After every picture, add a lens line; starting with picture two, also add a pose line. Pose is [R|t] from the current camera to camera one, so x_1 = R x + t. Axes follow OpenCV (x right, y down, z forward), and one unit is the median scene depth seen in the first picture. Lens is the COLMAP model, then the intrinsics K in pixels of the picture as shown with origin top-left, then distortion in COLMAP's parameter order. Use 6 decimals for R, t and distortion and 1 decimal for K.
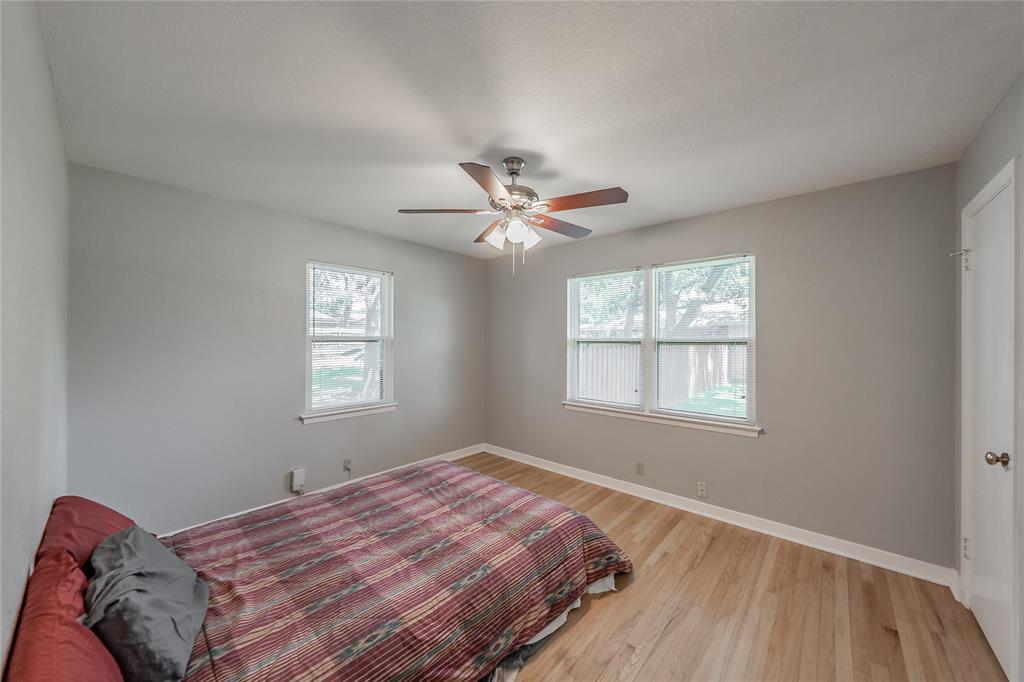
lens RADIAL K [[359.9, 0, 513.1], [0, 359.9, 341.5], [0, 0, 1]] dist [0.000398, -0.000005]
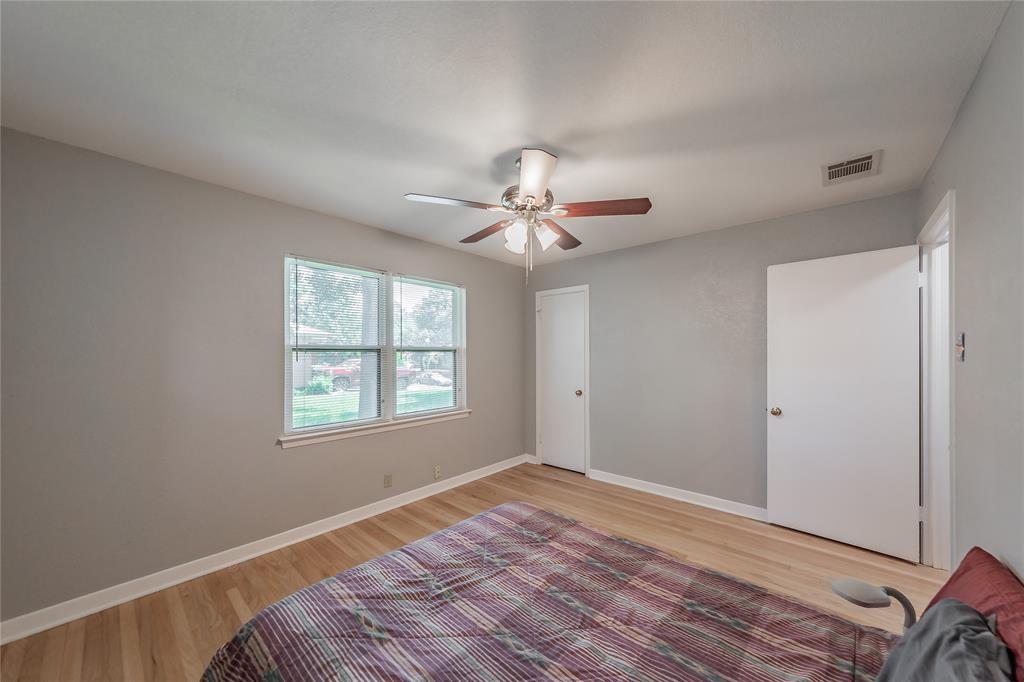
lens RADIAL K [[368.3, 0, 513.0], [0, 368.3, 354.8], [0, 0, 1]] dist [-0.000087, -0.000003]
pose [[0.001992, -0.006298, 0.999978, -0.686198], [0.001711, 0.999979, 0.006294, 0.009894], [-0.999997, 0.001699, 0.002002, 0.719626]]
